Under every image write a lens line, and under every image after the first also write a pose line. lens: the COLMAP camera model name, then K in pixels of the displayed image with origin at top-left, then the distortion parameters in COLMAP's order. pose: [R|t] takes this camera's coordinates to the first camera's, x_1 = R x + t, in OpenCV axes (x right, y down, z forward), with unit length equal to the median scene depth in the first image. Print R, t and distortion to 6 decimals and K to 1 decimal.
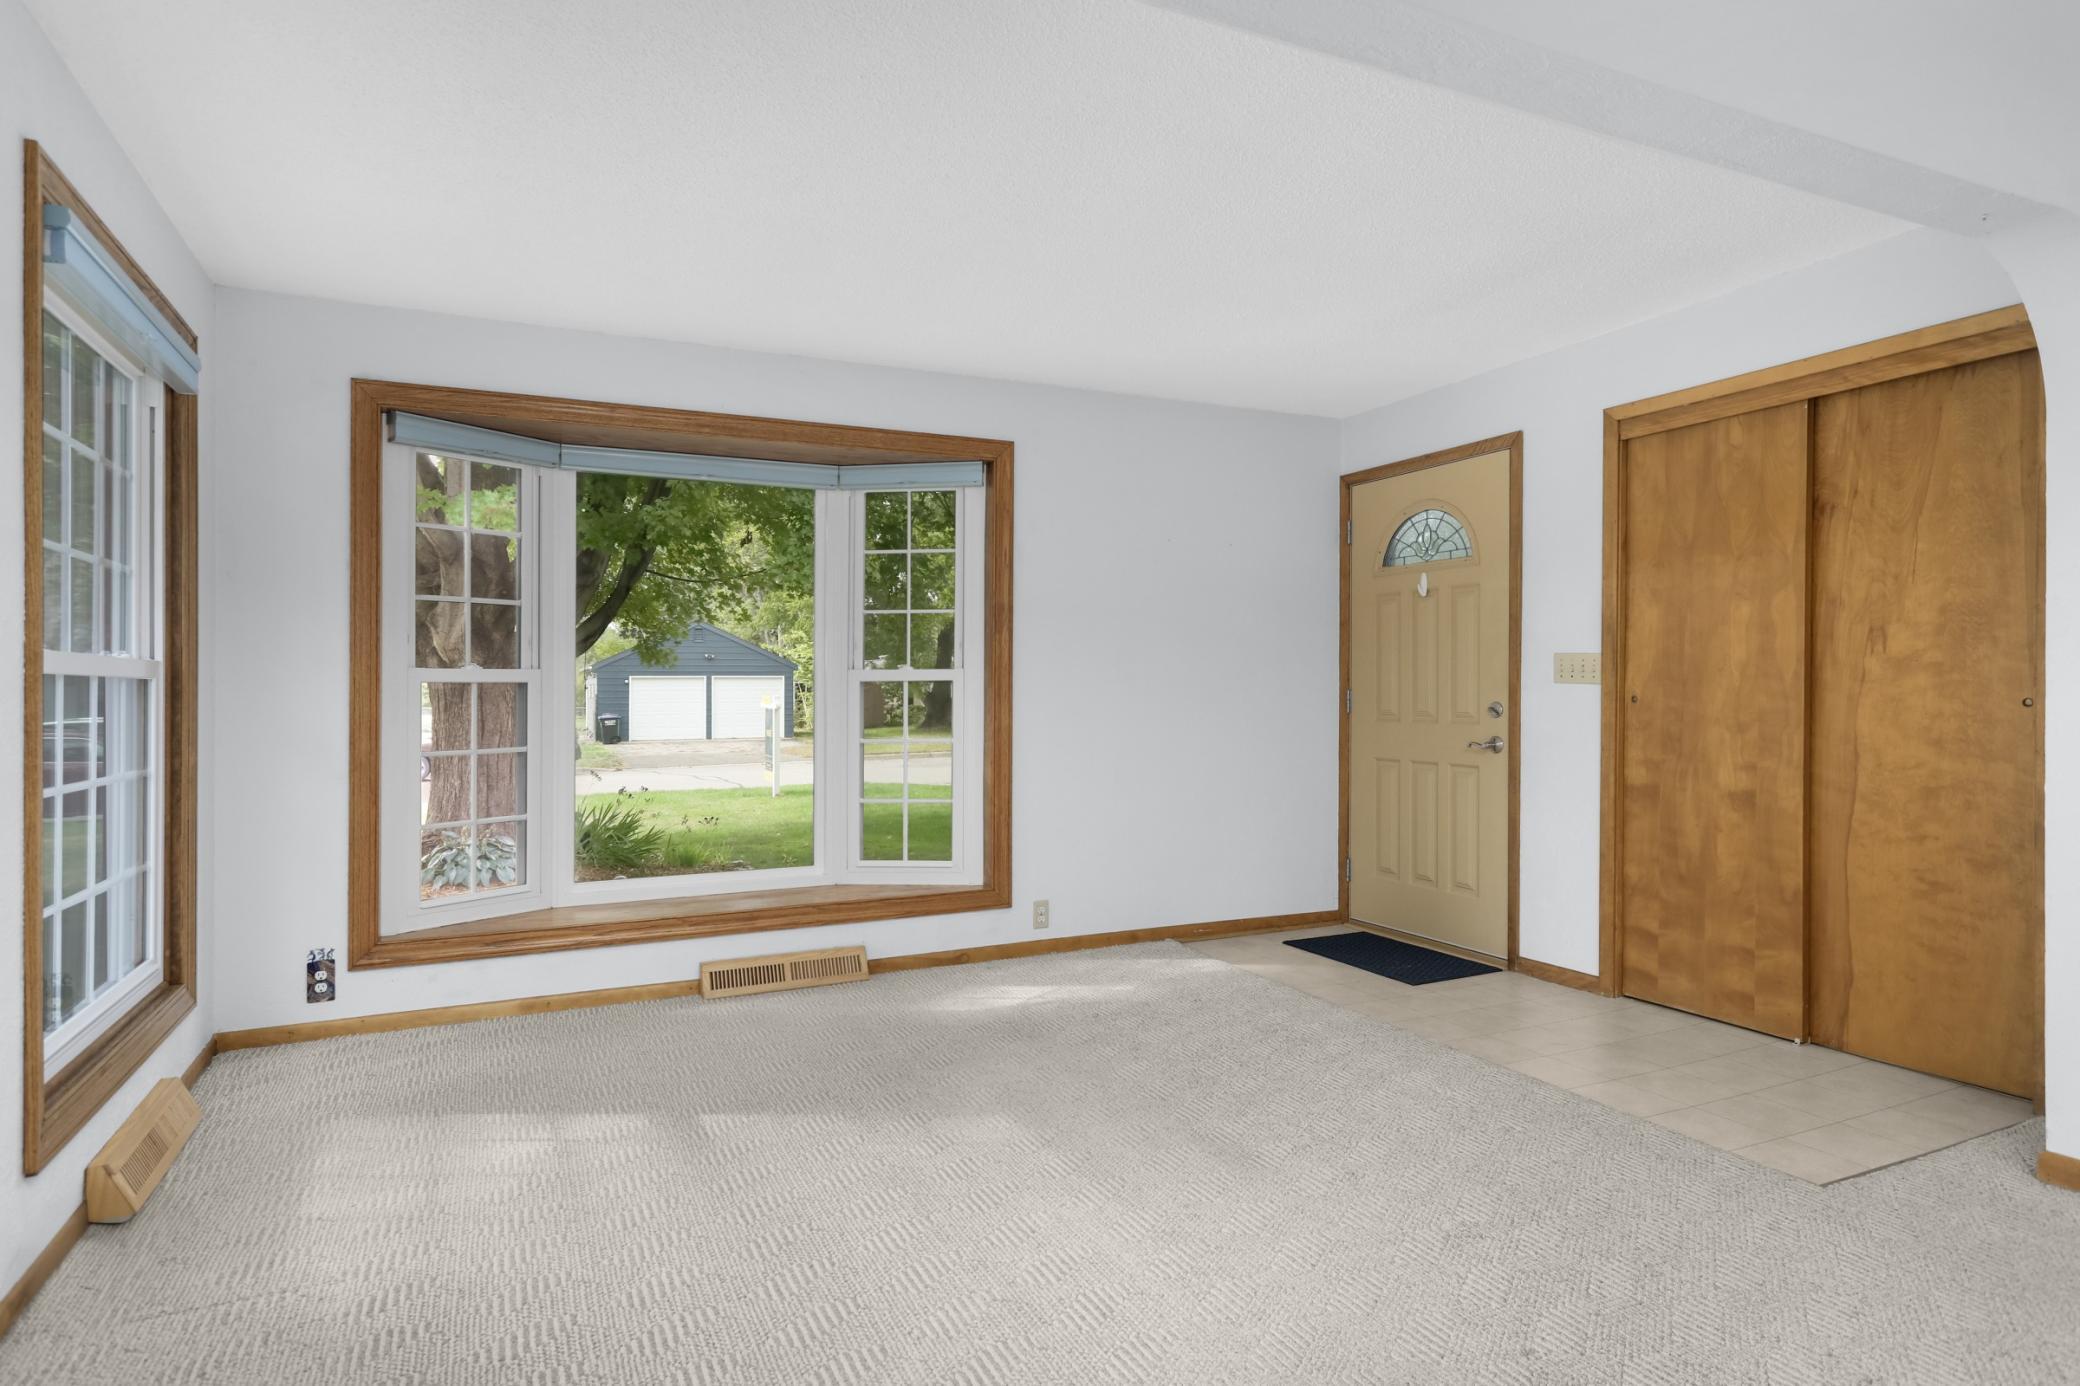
lens RADIAL K [[1130.2, 0, 1040.0], [0, 1130.2, 693.0], [0, 0, 1]] dist [0.000011, 0.000362]
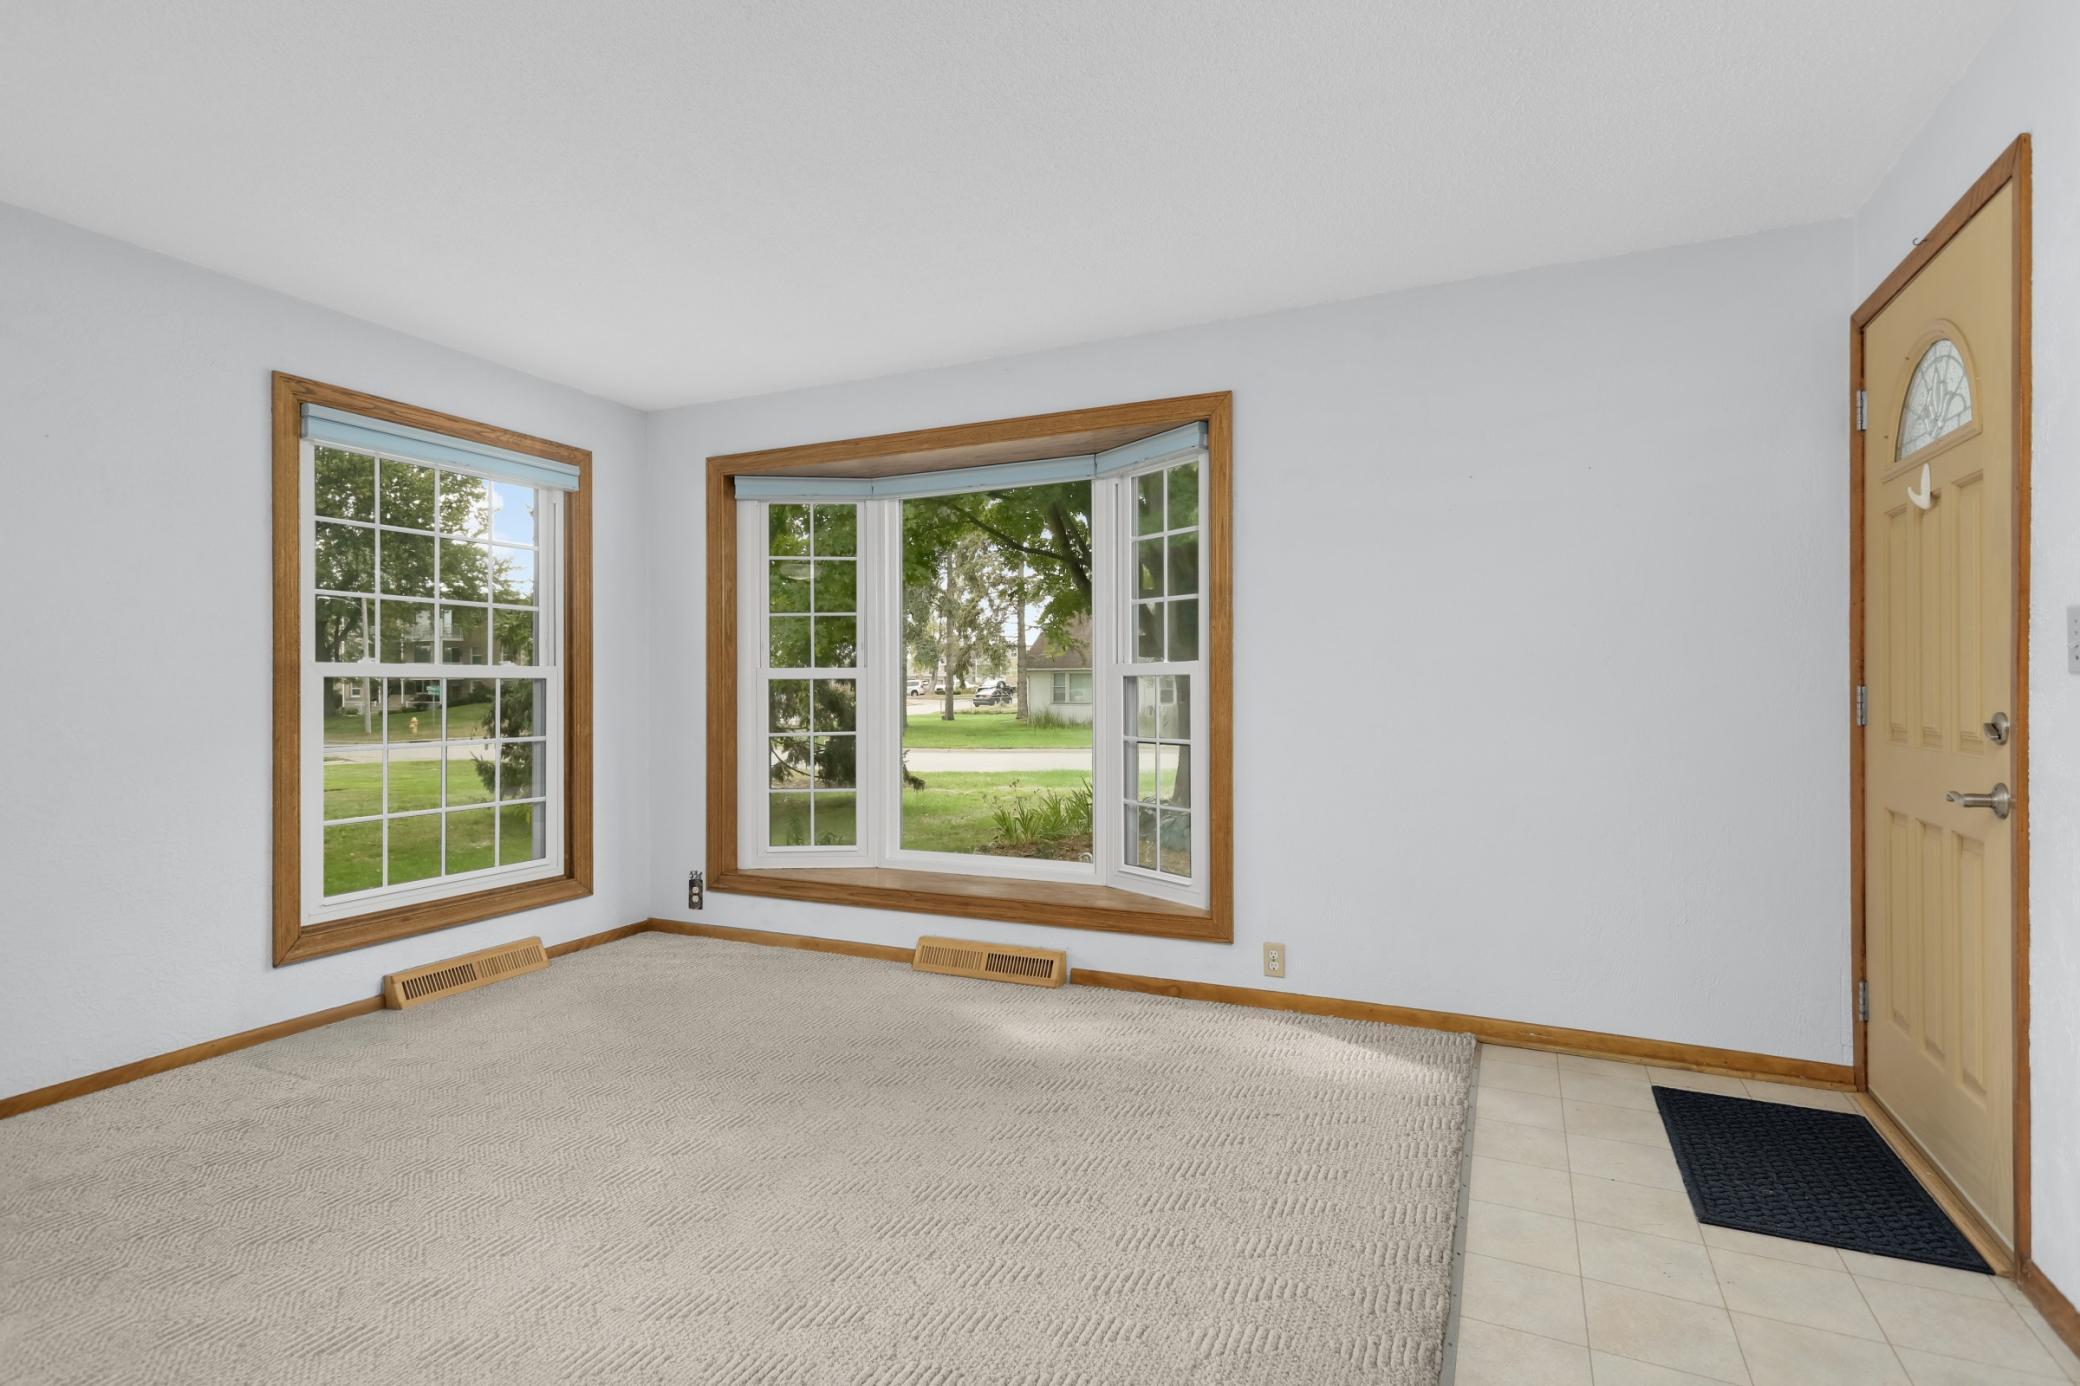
lens RADIAL K [[1050.0, 0, 1014.6], [0, 1050.0, 678.5], [0, 0, 1]] dist [0.003752, 0.000459]
pose [[0.624601, -0.002674, -0.780939, 0.518668], [0.001512, 0.999996, -0.002215, -0.006942], [0.780942, 0.000202, 0.624603, 0.411457]]
